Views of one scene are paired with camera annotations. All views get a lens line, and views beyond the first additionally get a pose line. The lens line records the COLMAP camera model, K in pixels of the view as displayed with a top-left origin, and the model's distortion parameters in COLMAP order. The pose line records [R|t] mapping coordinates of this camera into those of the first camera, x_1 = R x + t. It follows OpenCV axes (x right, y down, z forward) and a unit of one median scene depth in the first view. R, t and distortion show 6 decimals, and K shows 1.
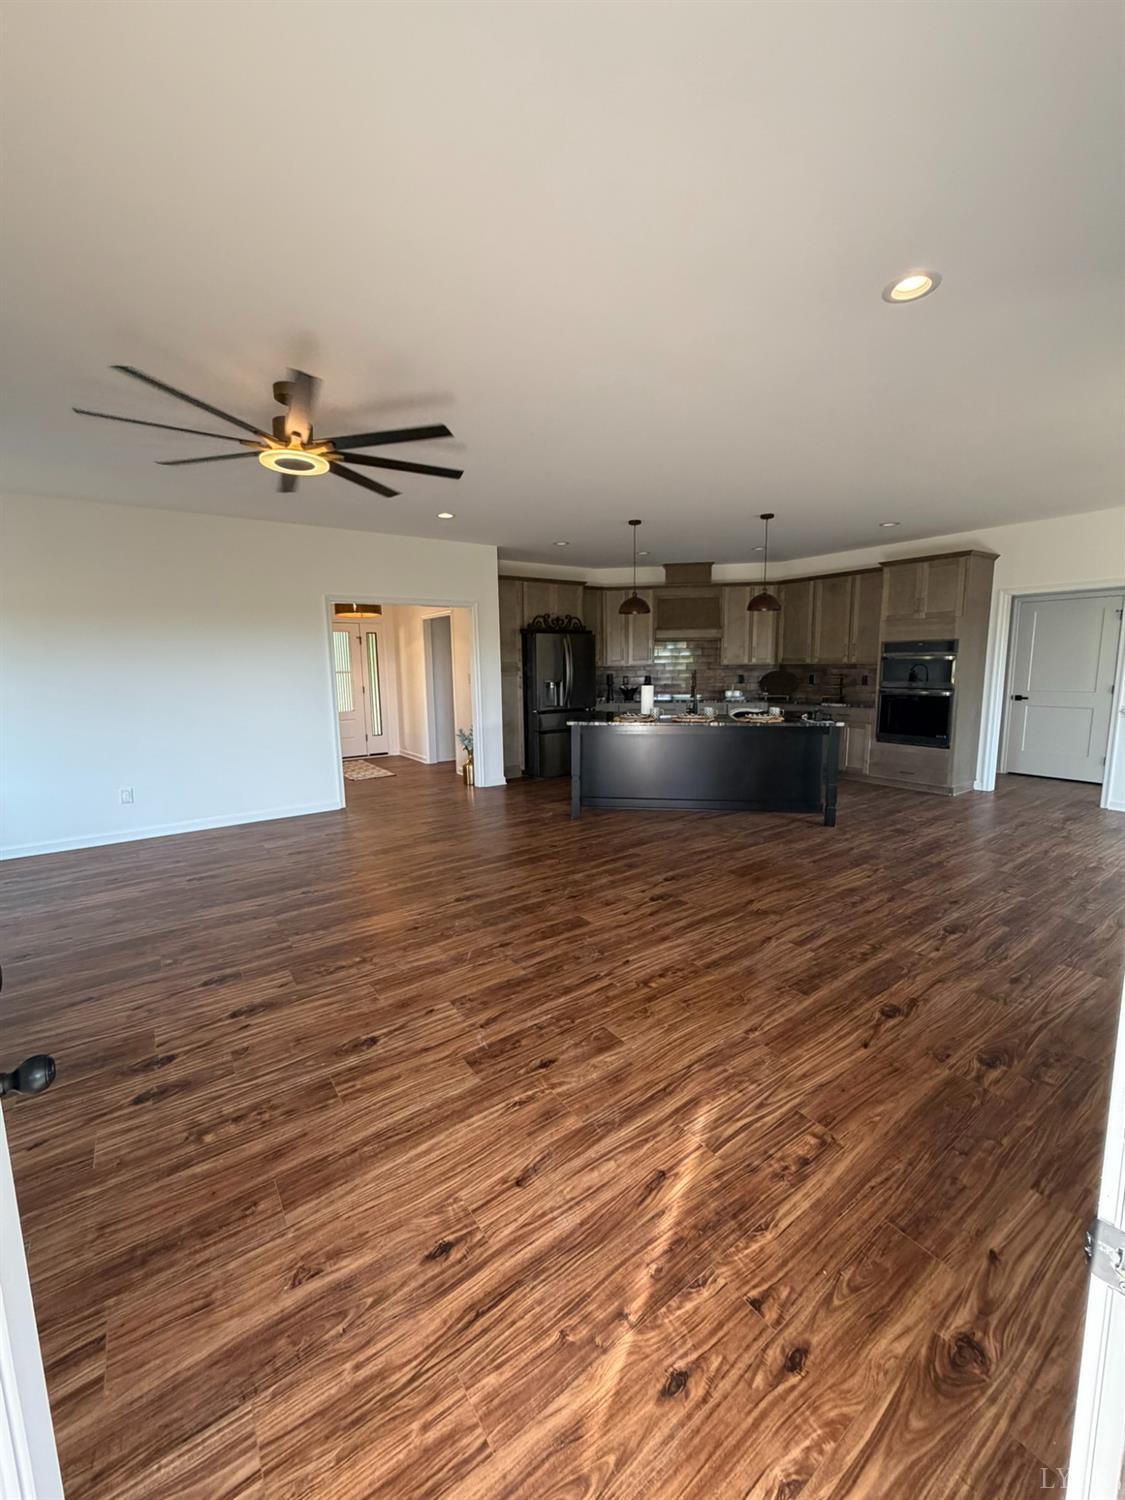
lens RADIAL K [[597.6, 0, 561.9], [0, 597.6, 745.0], [0, 0, 1]] dist [0.000928, -0.000215]
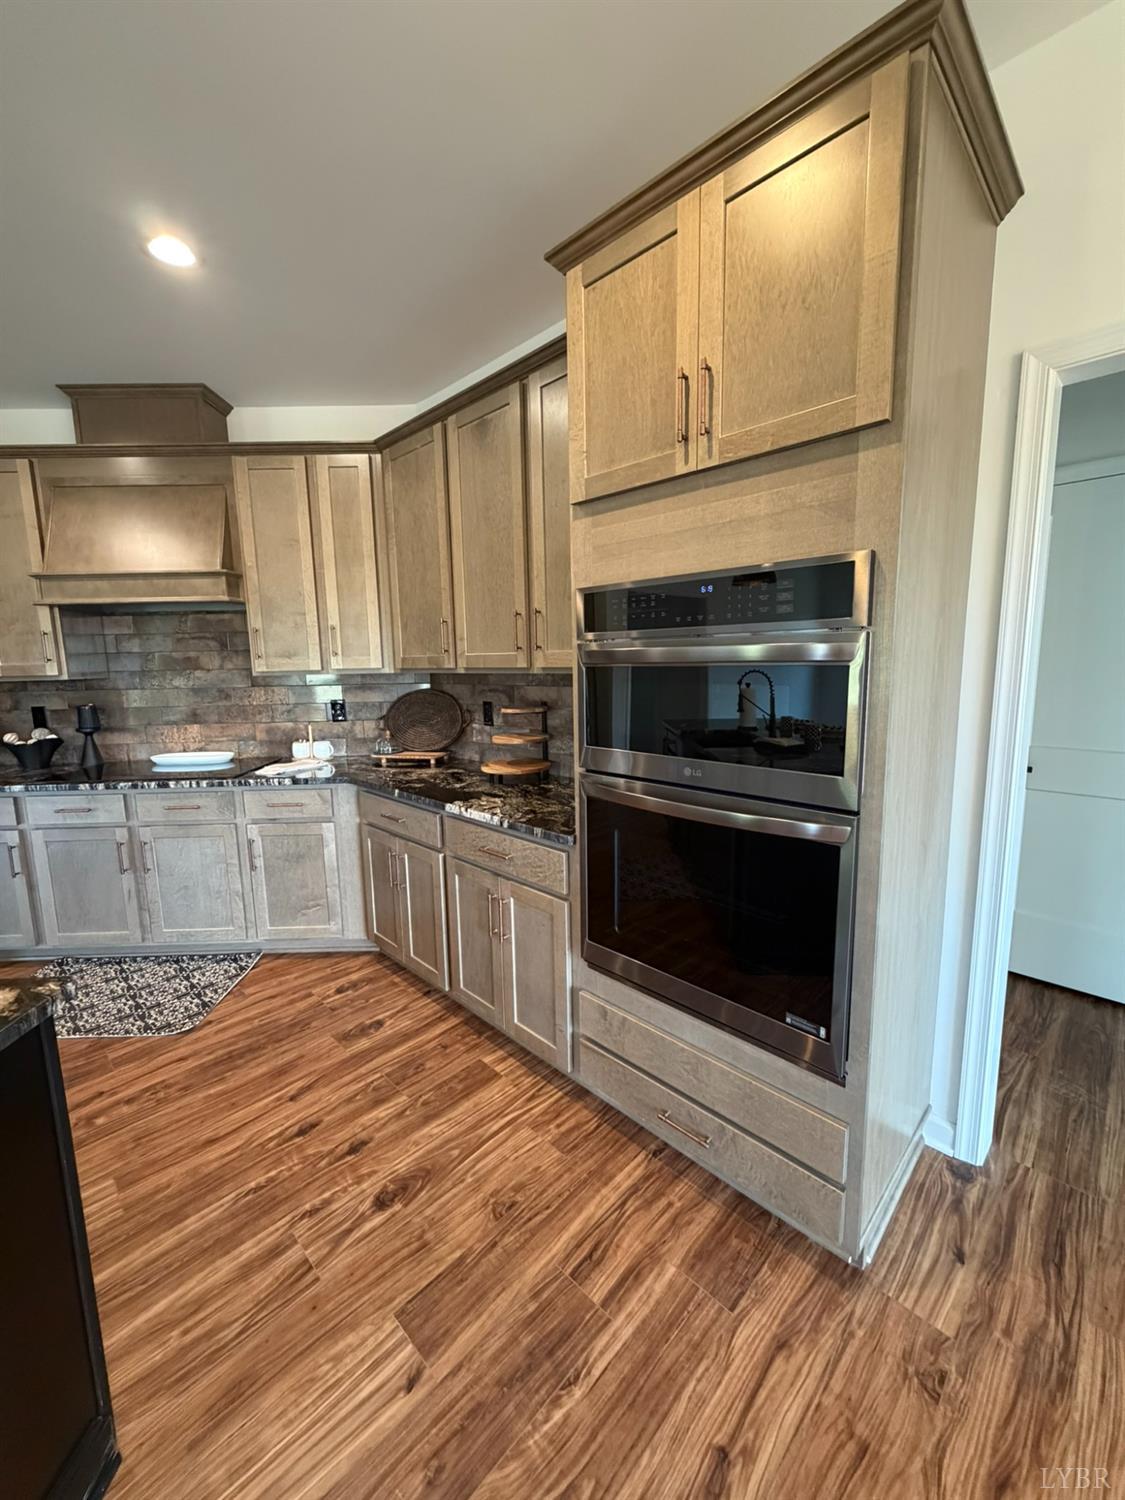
lens RADIAL K [[597.6, 0, 561.9], [0, 597.6, 745.0], [0, 0, 1]] dist [0.000928, -0.000215]
pose [[0.984329, -0.032579, 0.173304, 0.870129], [0.032188, 0.999469, 0.005067, -0.196056], [-0.173378, 0.000591, 0.984855, 1.363088]]
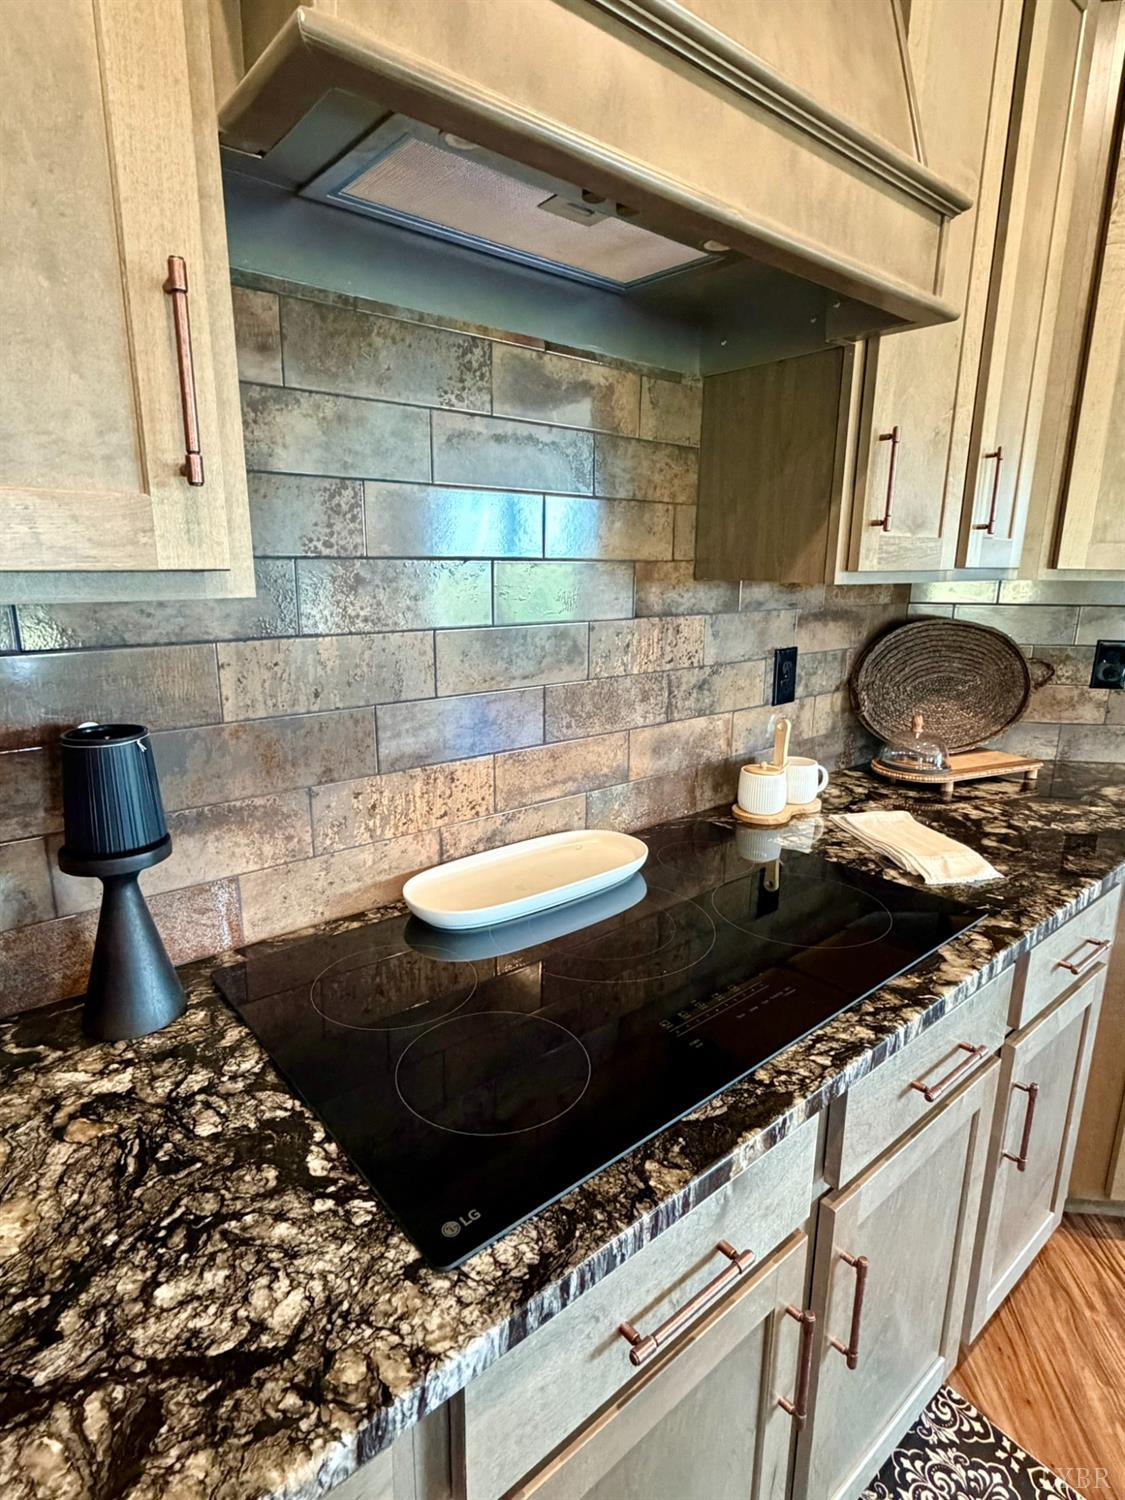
lens RADIAL K [[795.4, 0, 559.6], [0, 795.4, 740.5], [0, 0, 1]] dist [0.004246, 0.000208]
pose [[0.660507, -0.149497, 0.735786, 0.254652], [0.084127, 0.988542, 0.125332, -0.286948], [-0.746092, -0.020883, 0.665515, 2.102682]]
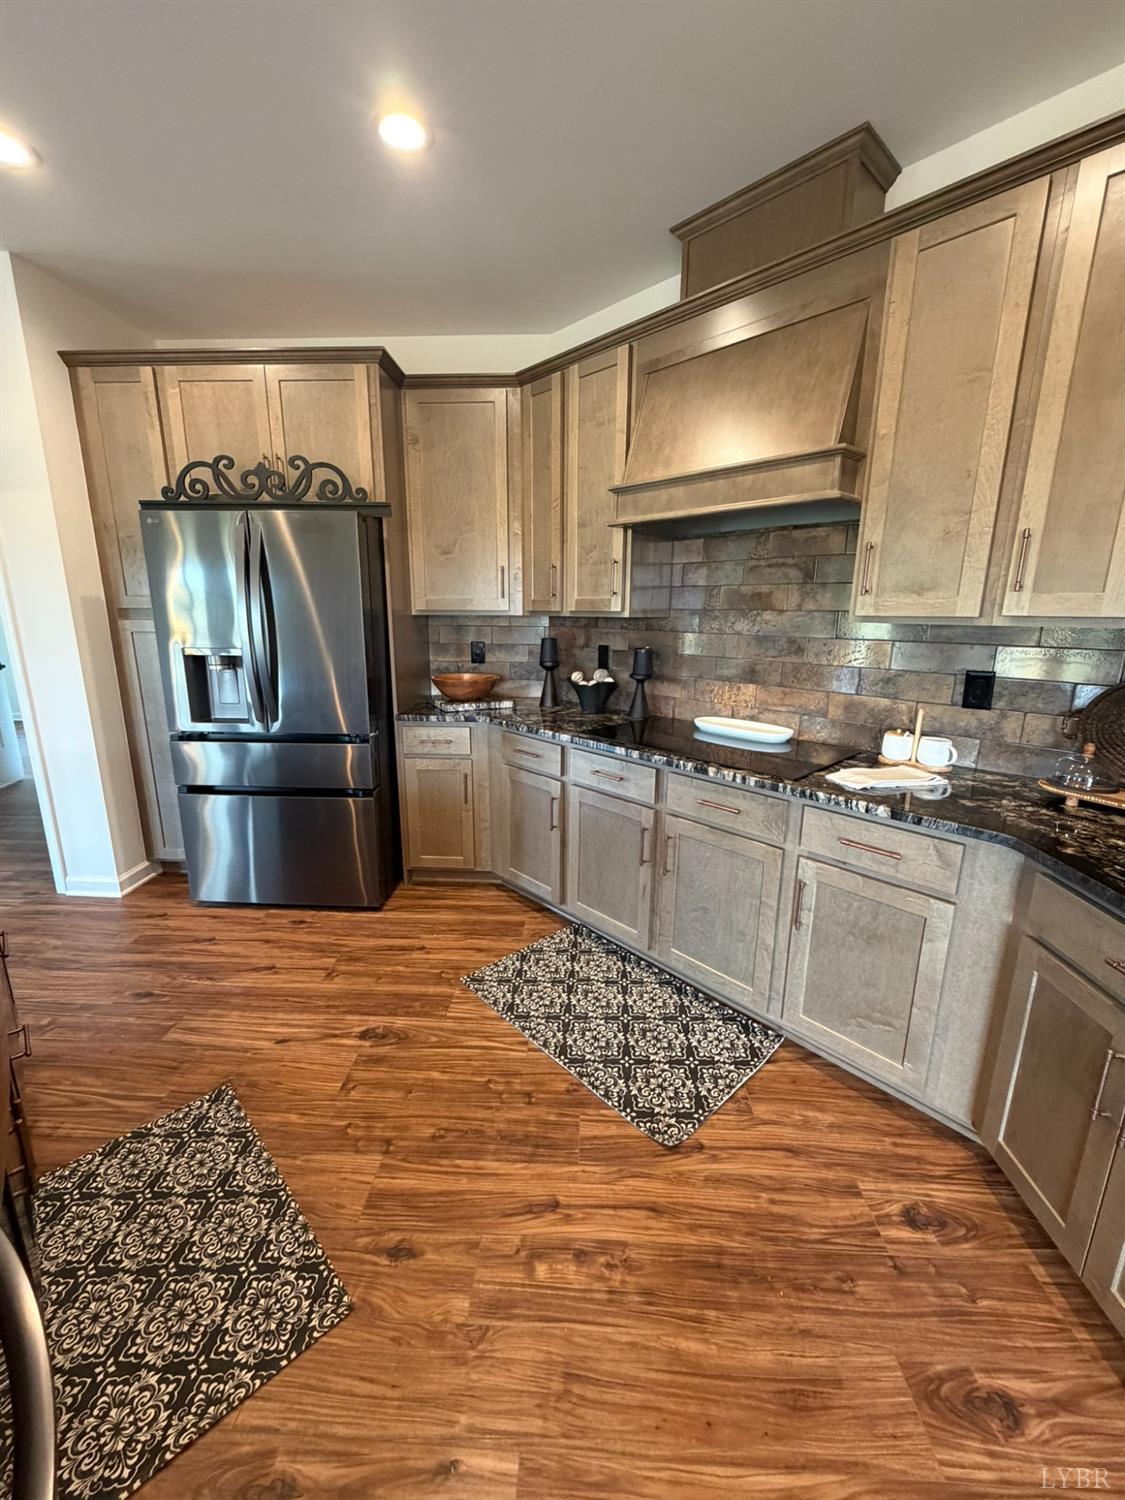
lens RADIAL K [[597.6, 0, 561.9], [0, 597.6, 745.0], [0, 0, 1]] dist [0.000928, -0.000215]
pose [[0.787124, 0.157531, -0.596338, 0.727546], [-0.103862, 0.986881, 0.123607, -0.233901], [0.607987, -0.035357, 0.793159, 1.680115]]
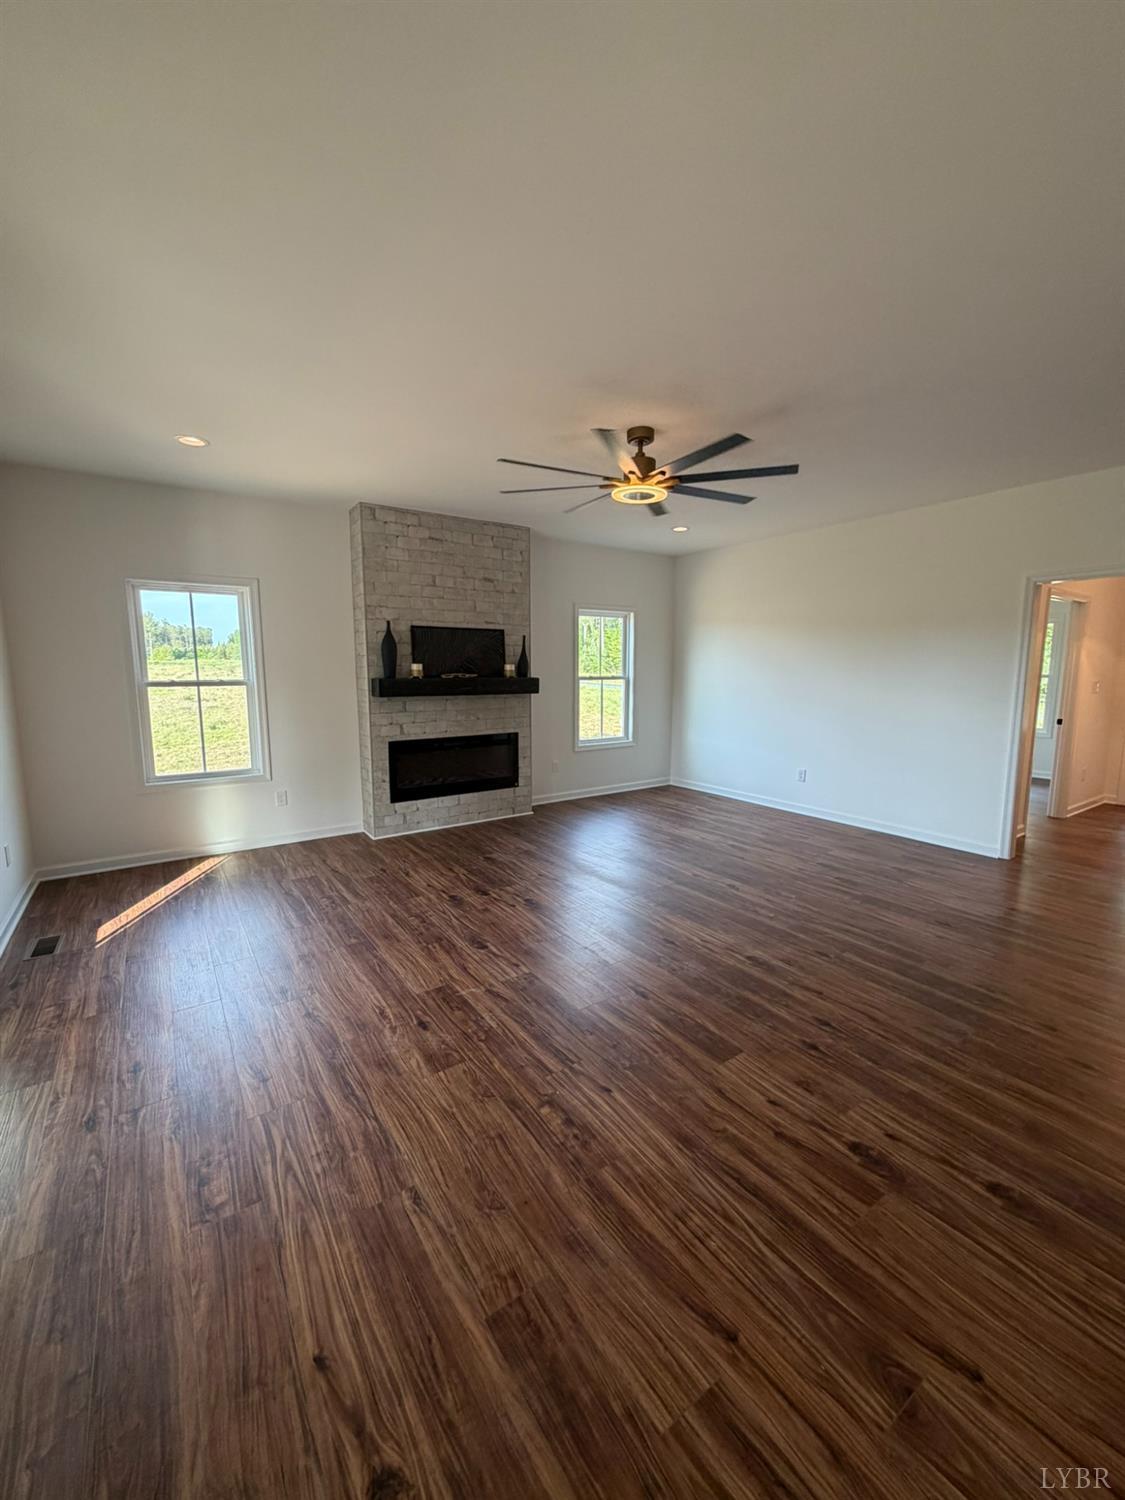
lens RADIAL K [[597.6, 0, 561.9], [0, 597.6, 745.0], [0, 0, 1]] dist [0.000928, -0.000215]
pose [[-0.014193, 0.146677, -0.989083, 0.602358], [-0.140645, 0.979055, 0.147208, -0.111181], [0.989958, 0.141199, 0.006734, 0.703688]]
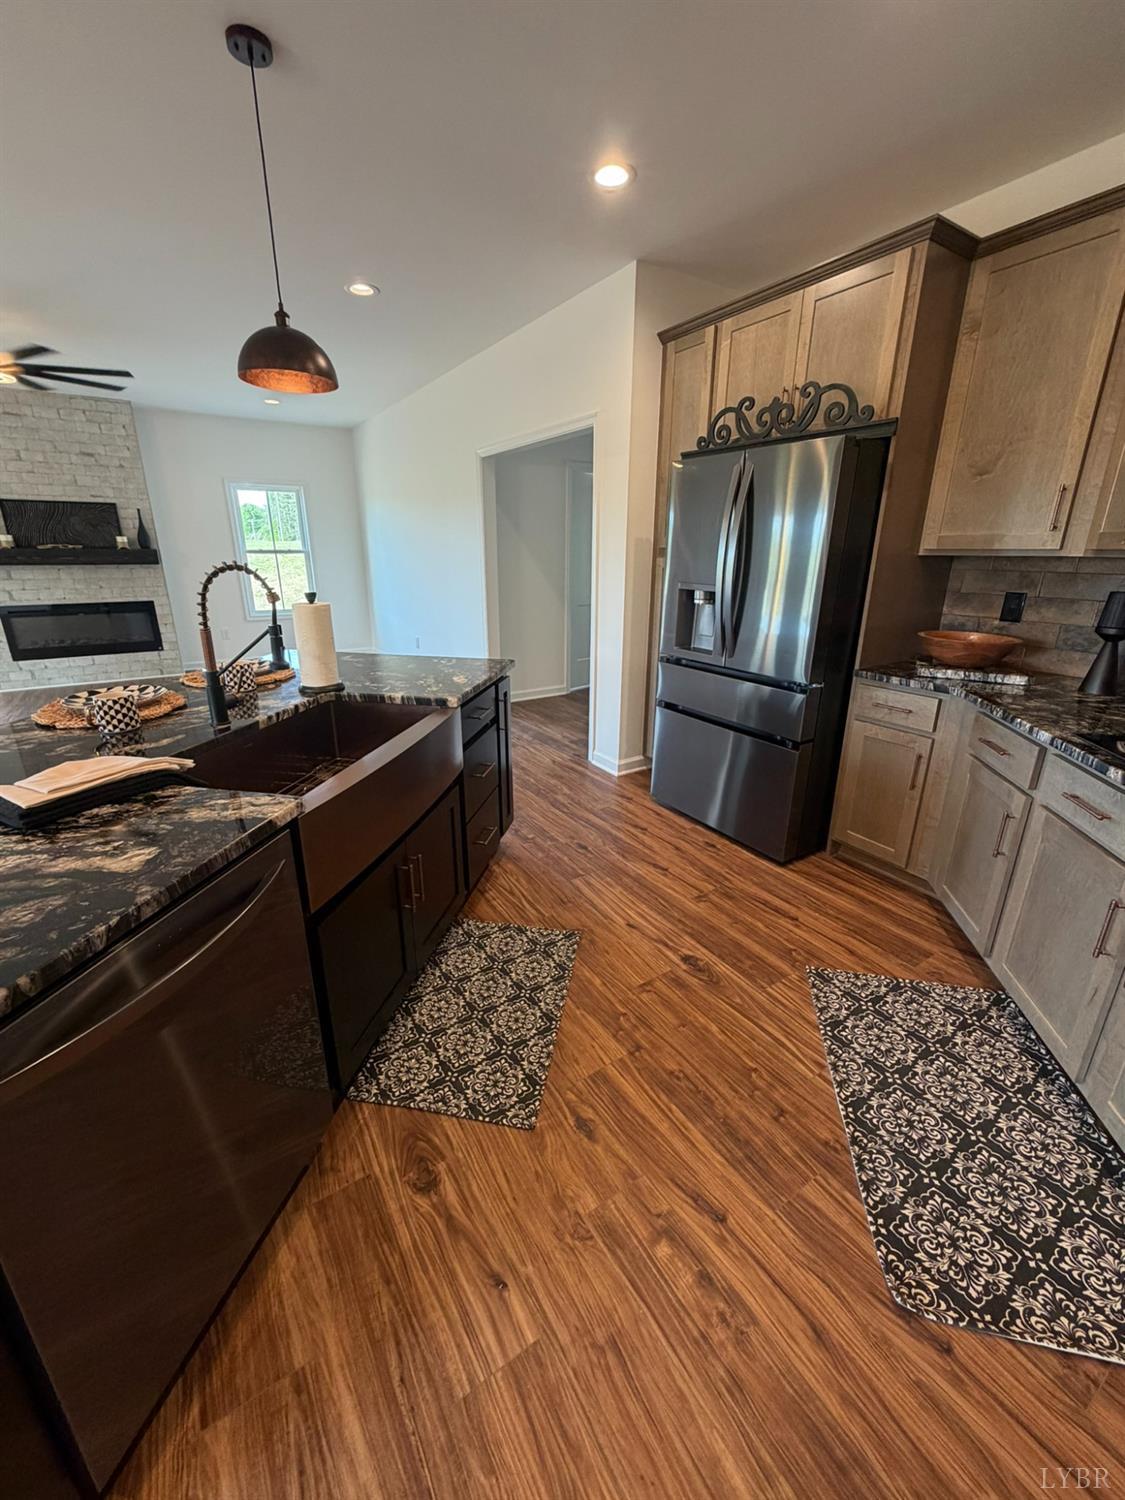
lens RADIAL K [[597.6, 0, 561.9], [0, 597.6, 745.0], [0, 0, 1]] dist [0.000928, -0.000215]
pose [[-0.045549, 0.326901, -0.943960, 0.784945], [-0.143036, 0.933070, 0.330031, -0.252391], [0.988669, 0.150053, 0.004258, 1.841810]]
